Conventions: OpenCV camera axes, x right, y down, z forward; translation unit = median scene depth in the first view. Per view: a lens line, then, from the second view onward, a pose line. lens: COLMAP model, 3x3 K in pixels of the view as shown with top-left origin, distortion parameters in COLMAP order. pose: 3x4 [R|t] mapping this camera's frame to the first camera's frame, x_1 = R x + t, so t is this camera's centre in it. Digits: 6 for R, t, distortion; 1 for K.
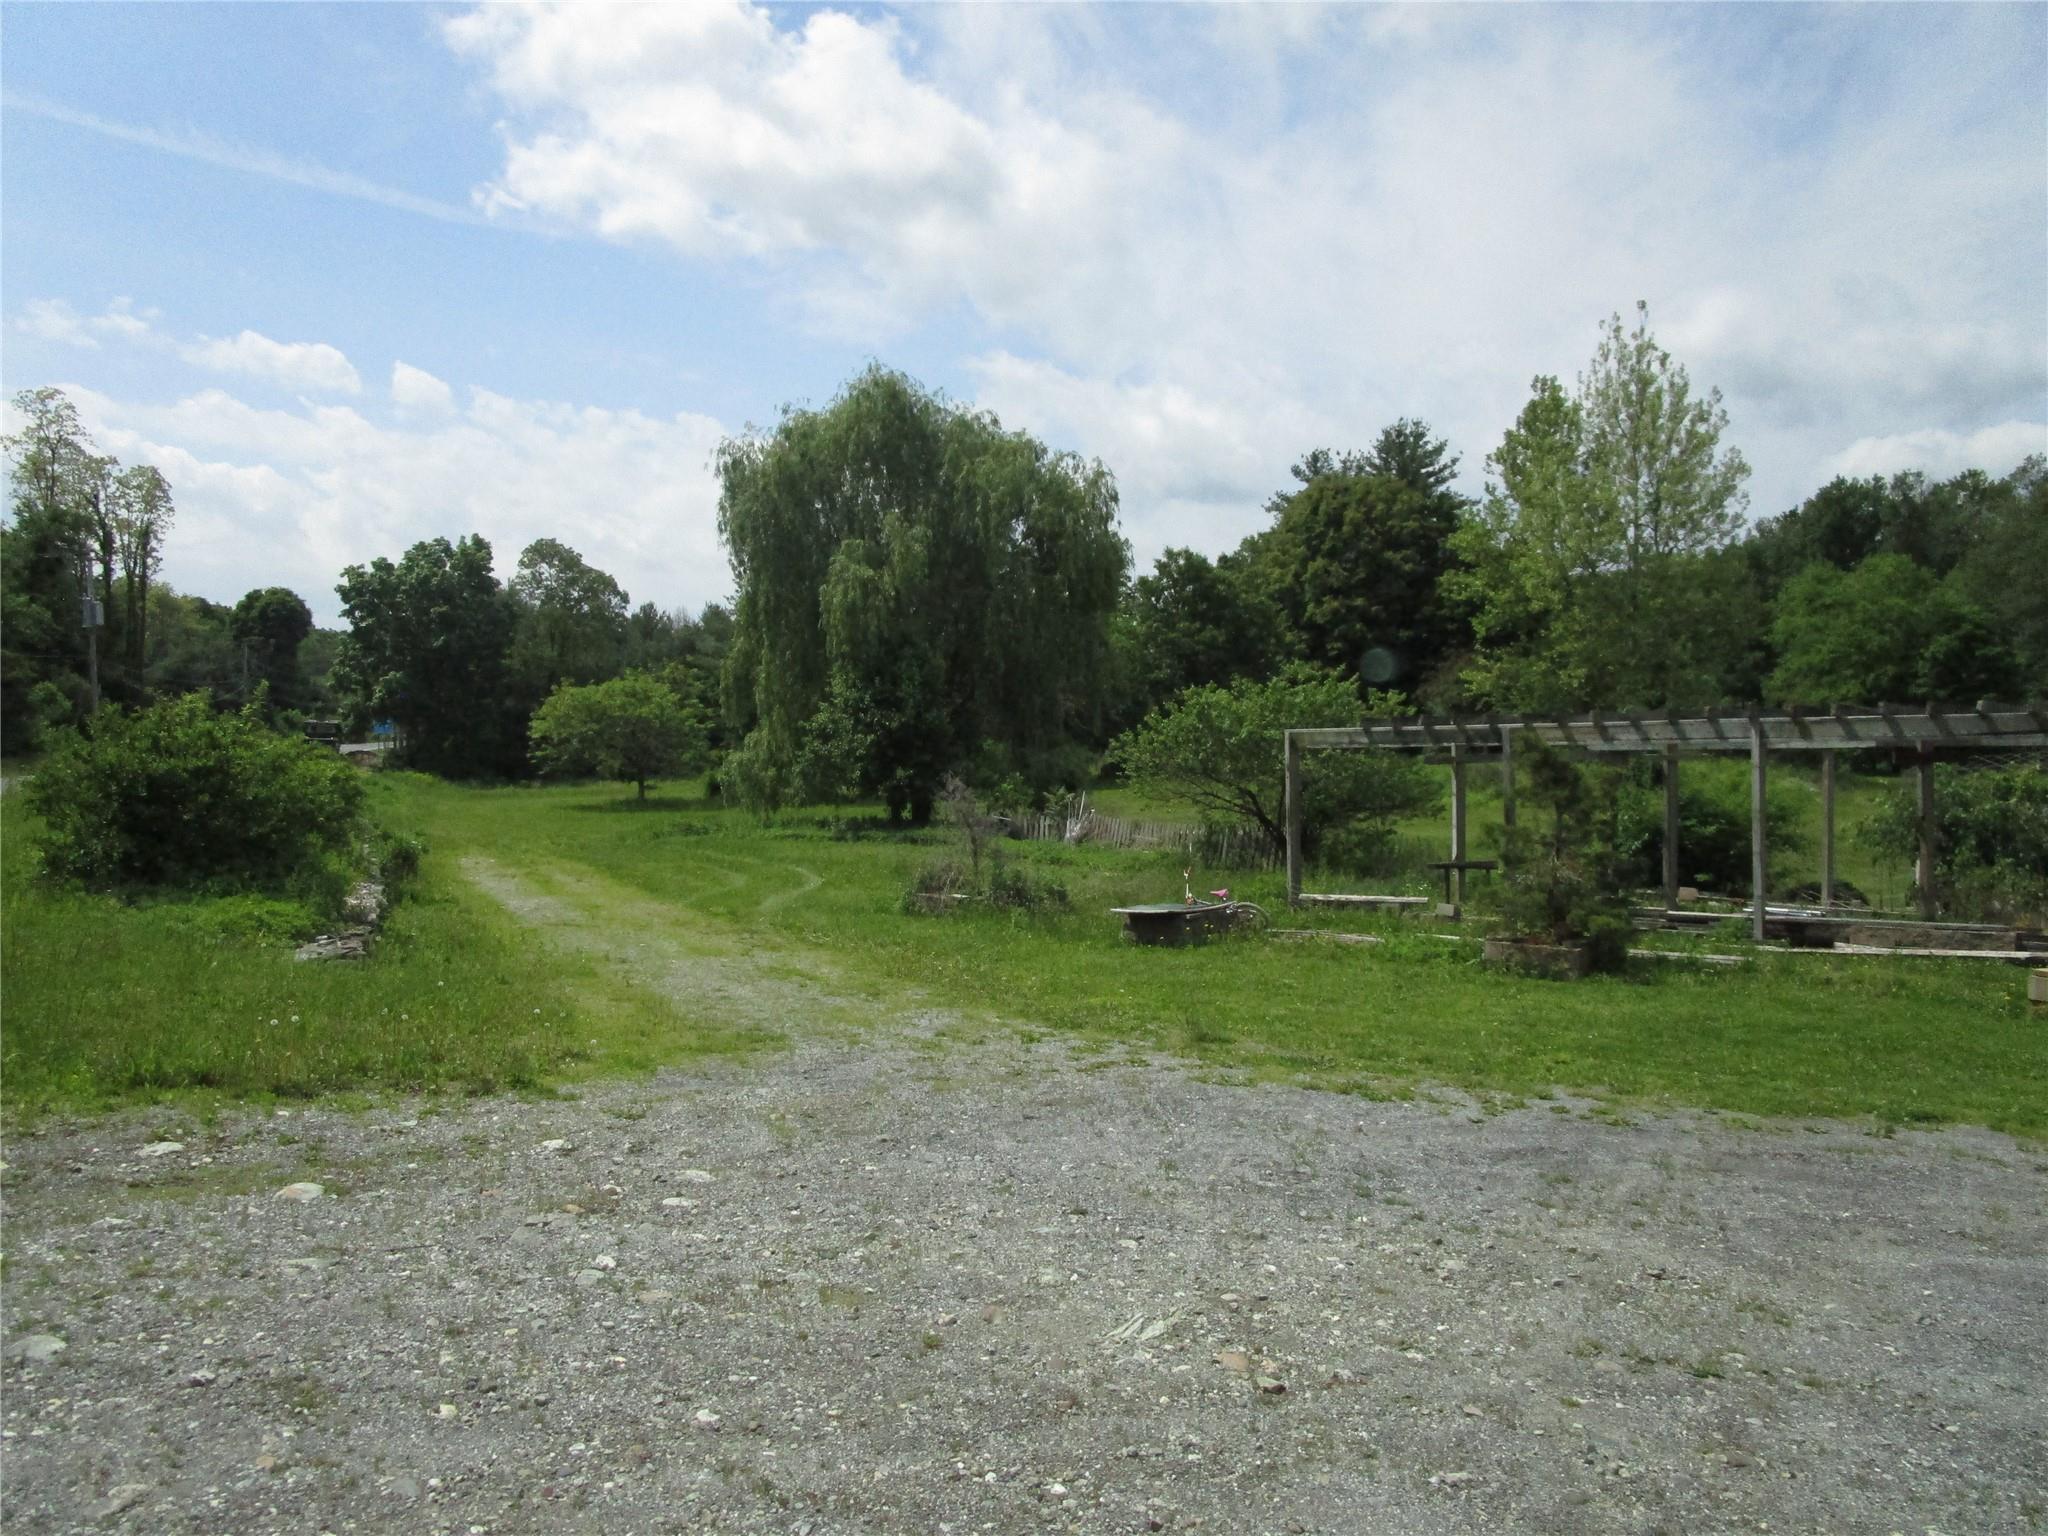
lens RADIAL K [[1449.7, 0, 1014.4], [0, 1449.7, 781.6], [0, 0, 1]] dist [-0.033749, 0.005863]
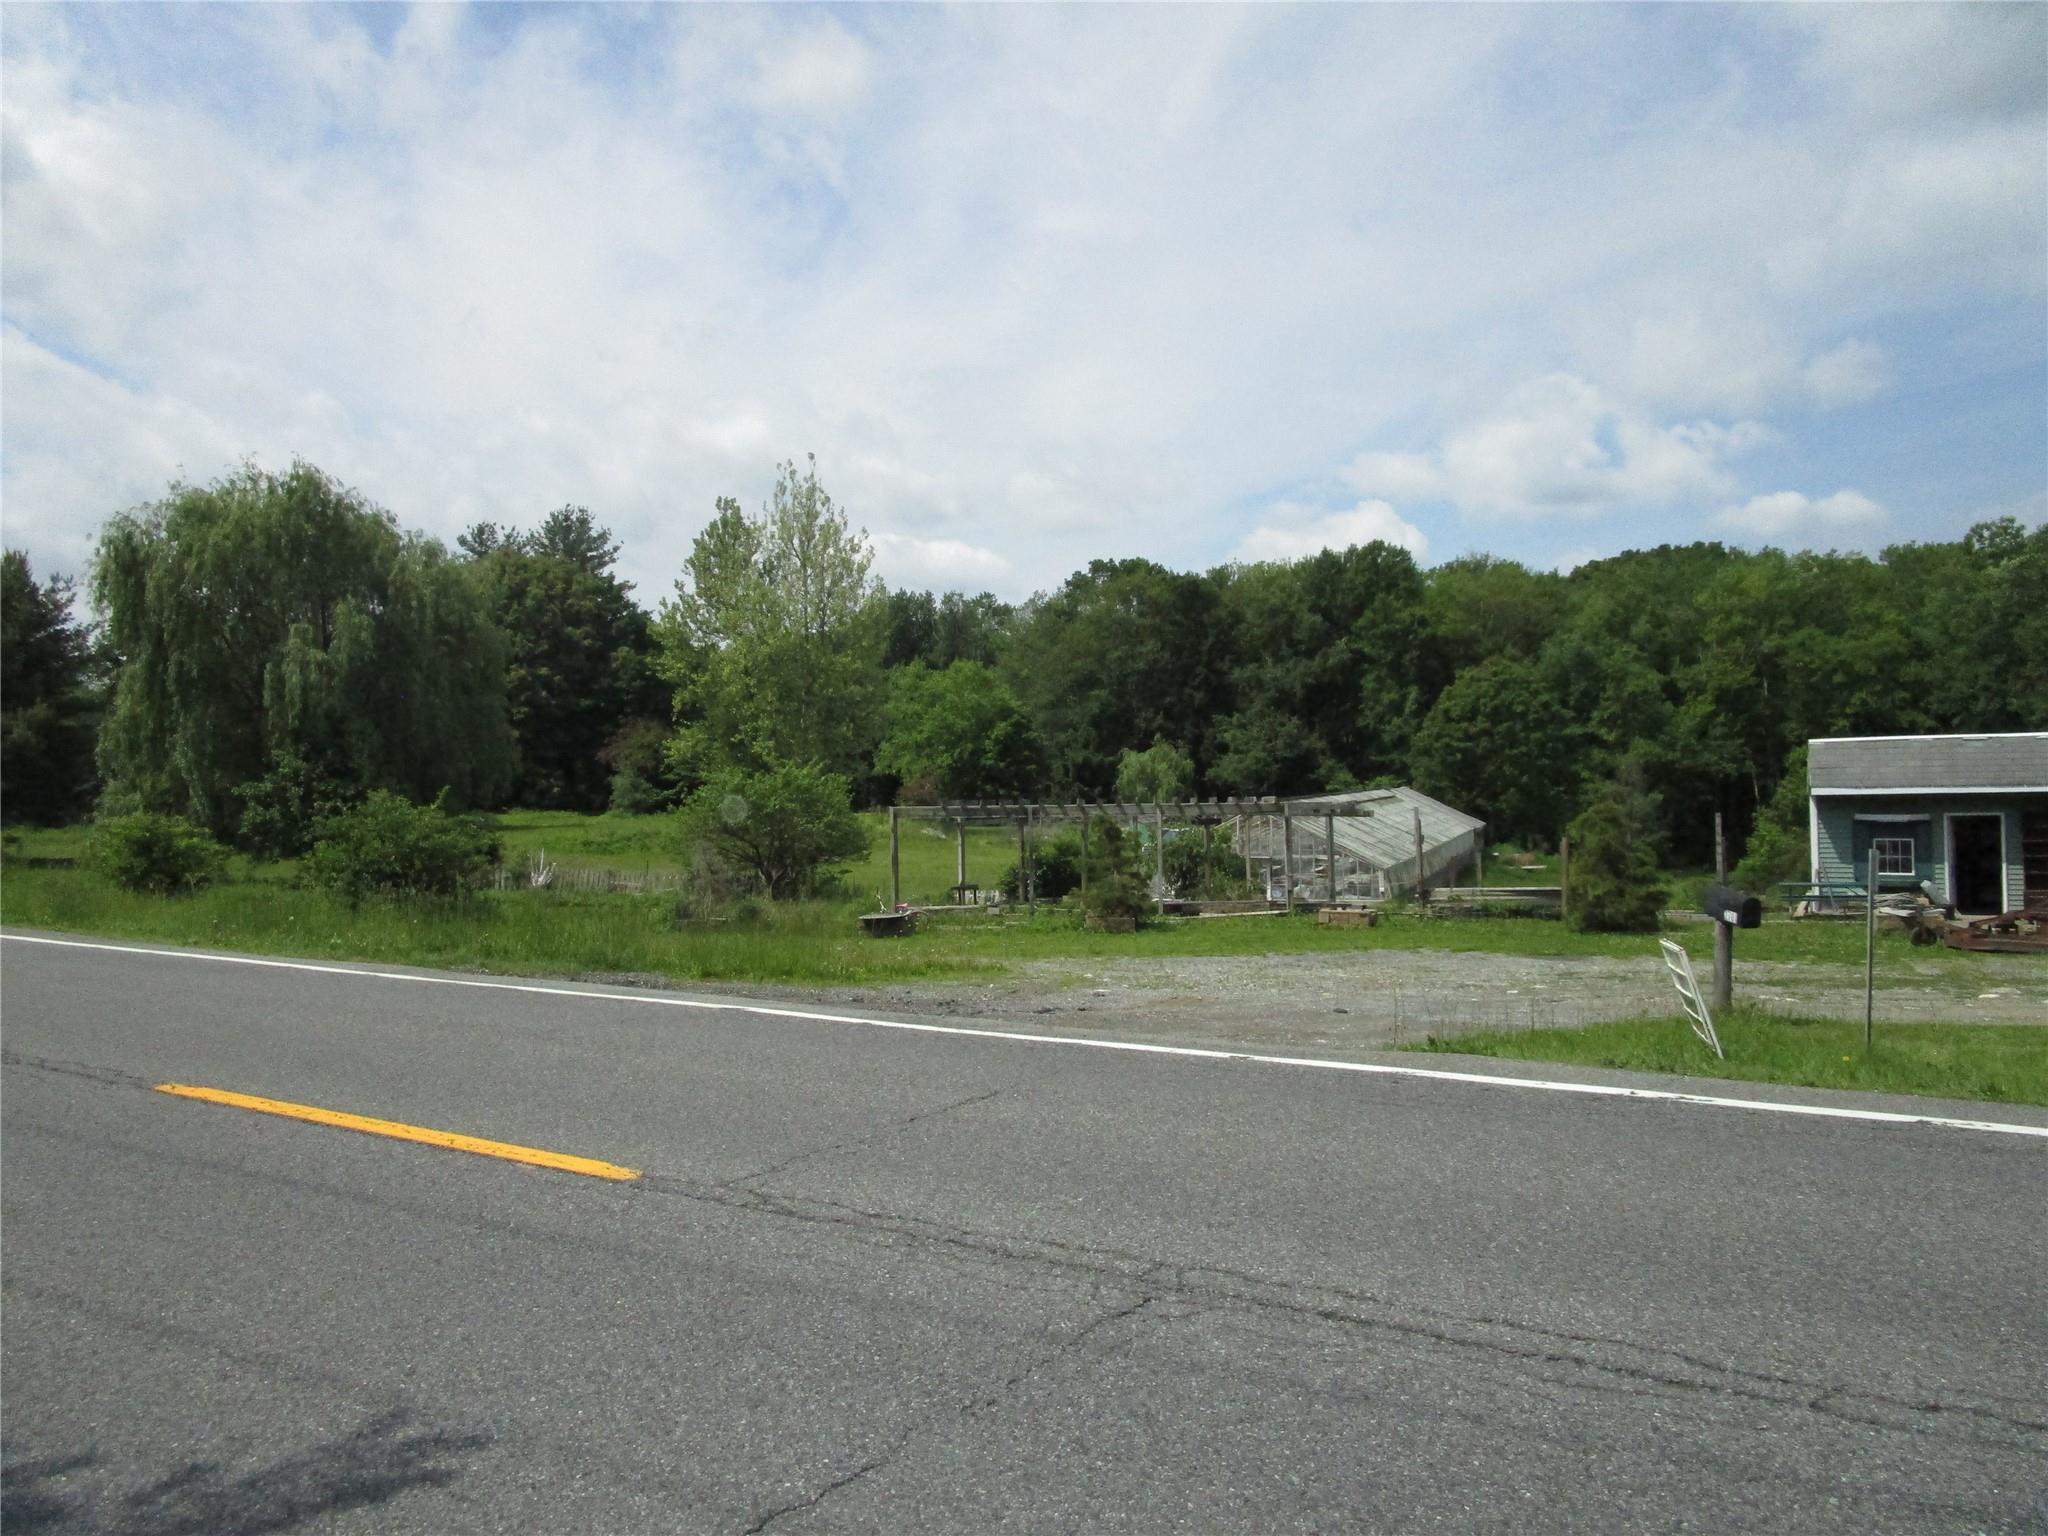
lens RADIAL K [[1449.7, 0, 1022.1], [0, 1449.7, 777.8], [0, 0, 1]] dist [-0.033749, 0.005863]
pose [[0.786893, 0.008381, 0.617033, -0.207828], [0.014698, 0.999370, -0.032319, -0.004142], [-0.616915, 0.034501, 0.786273, -0.111104]]
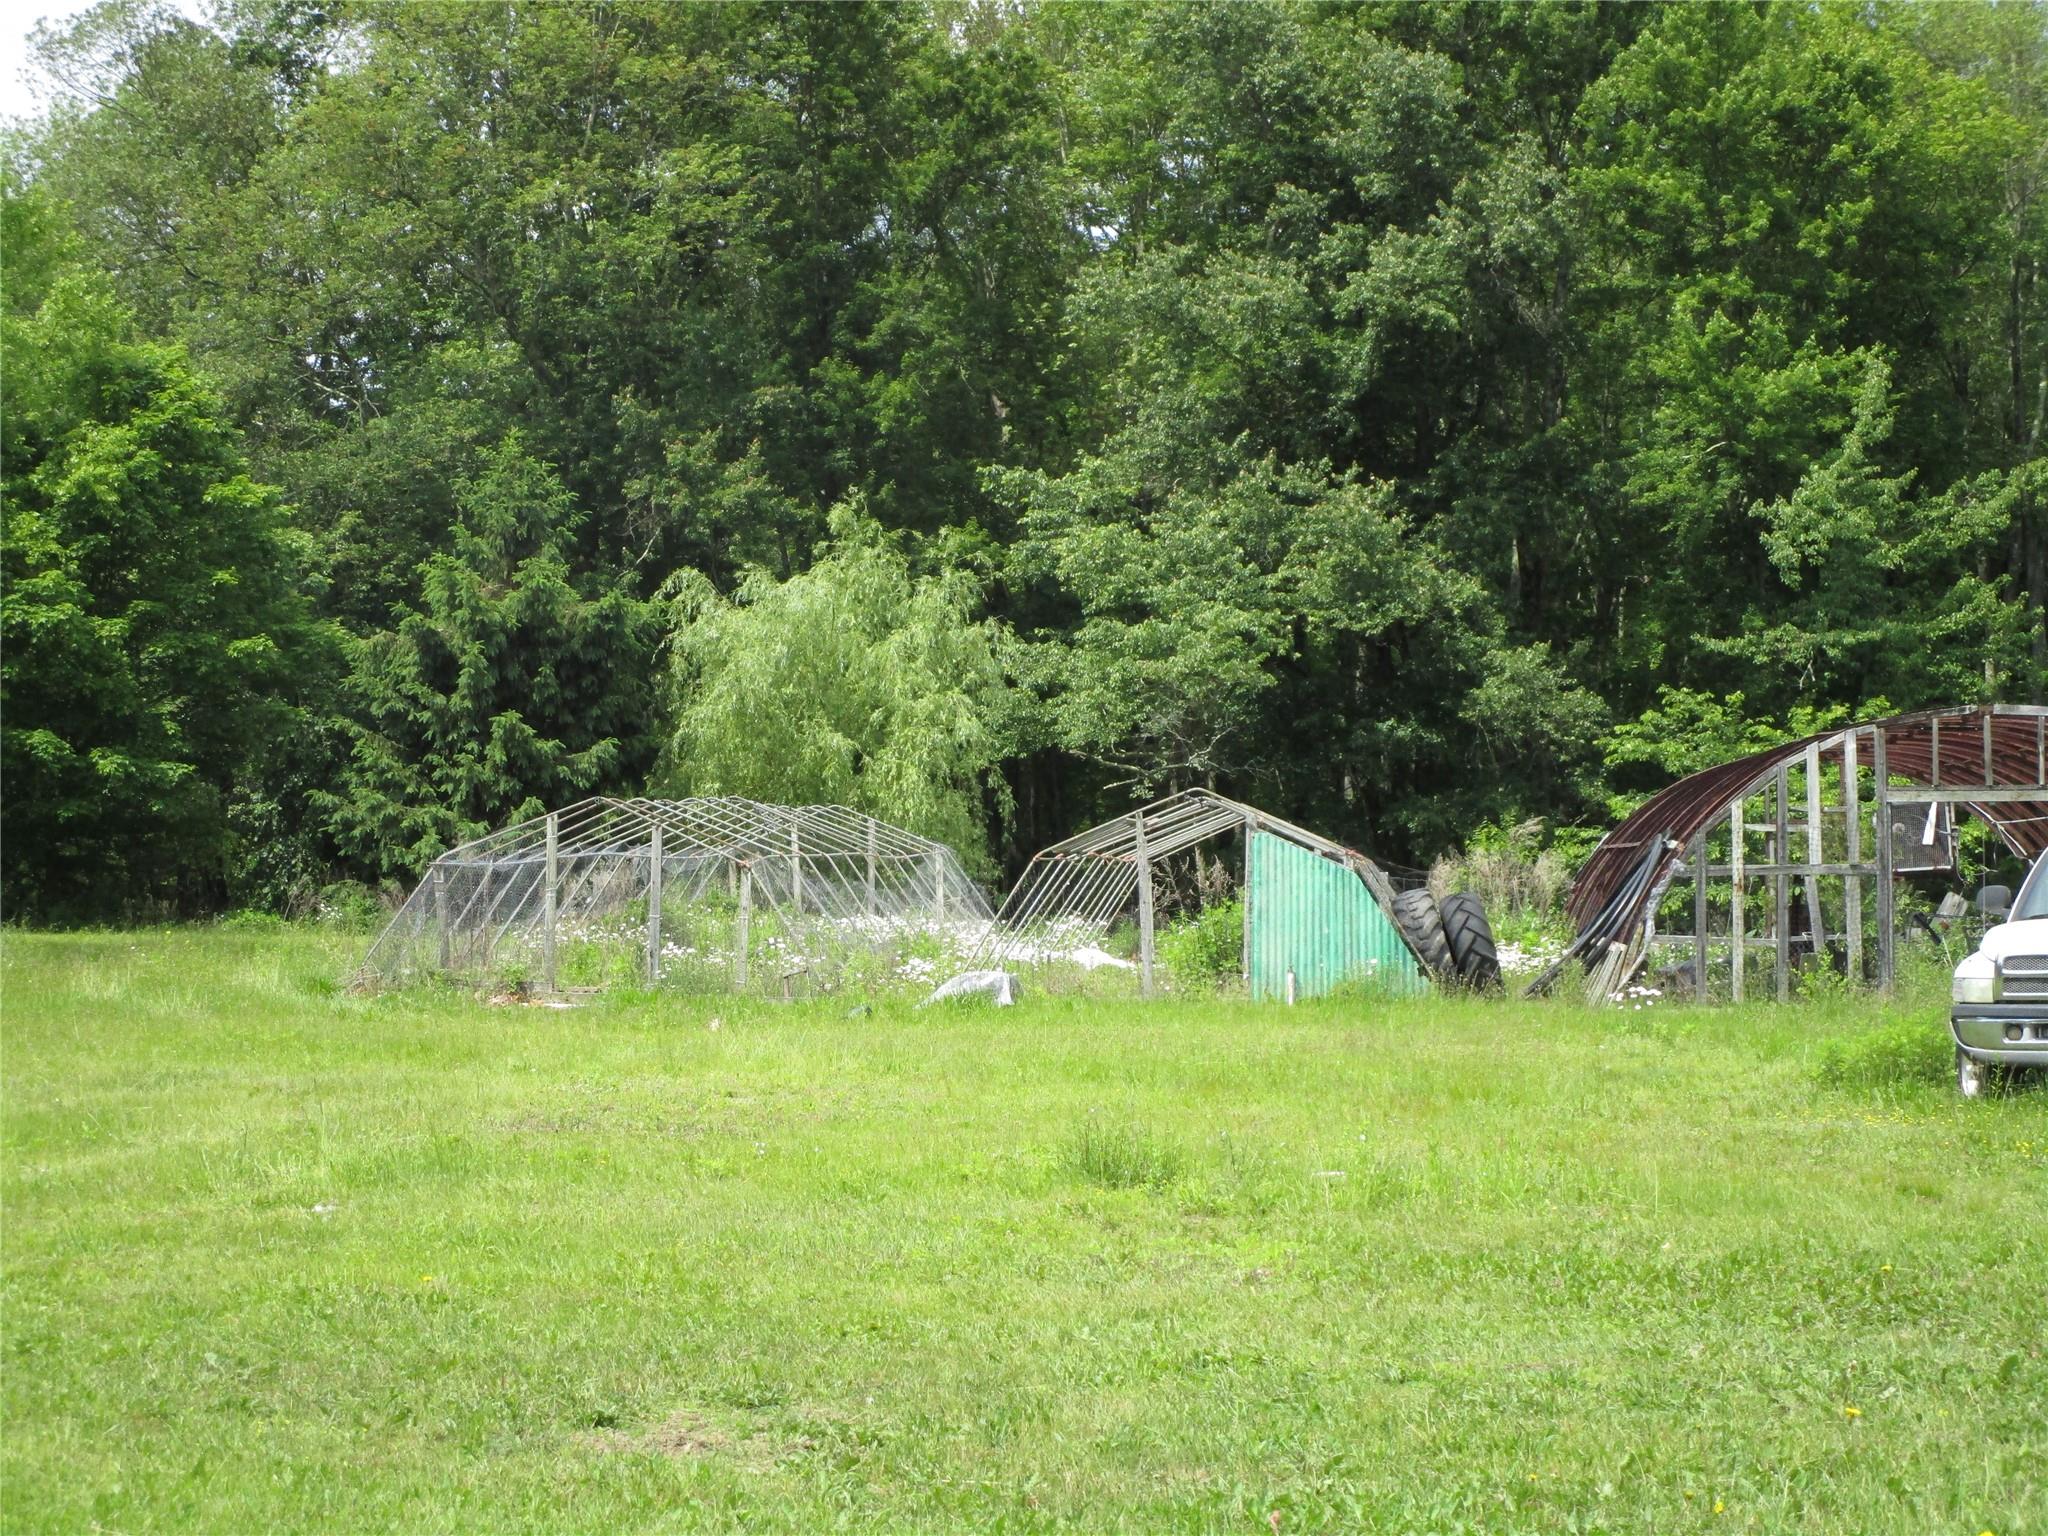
lens RADIAL K [[3628.4, 0, 1016.9], [0, 3628.4, 765.3], [0, 0, 1]] dist [-0.040960, 0.000000]
pose [[0.520995, 0.036587, 0.852775, 0.151721], [0.023095, 0.998111, -0.056932, 0.009374], [-0.853247, 0.049356, 0.519165, 0.521570]]
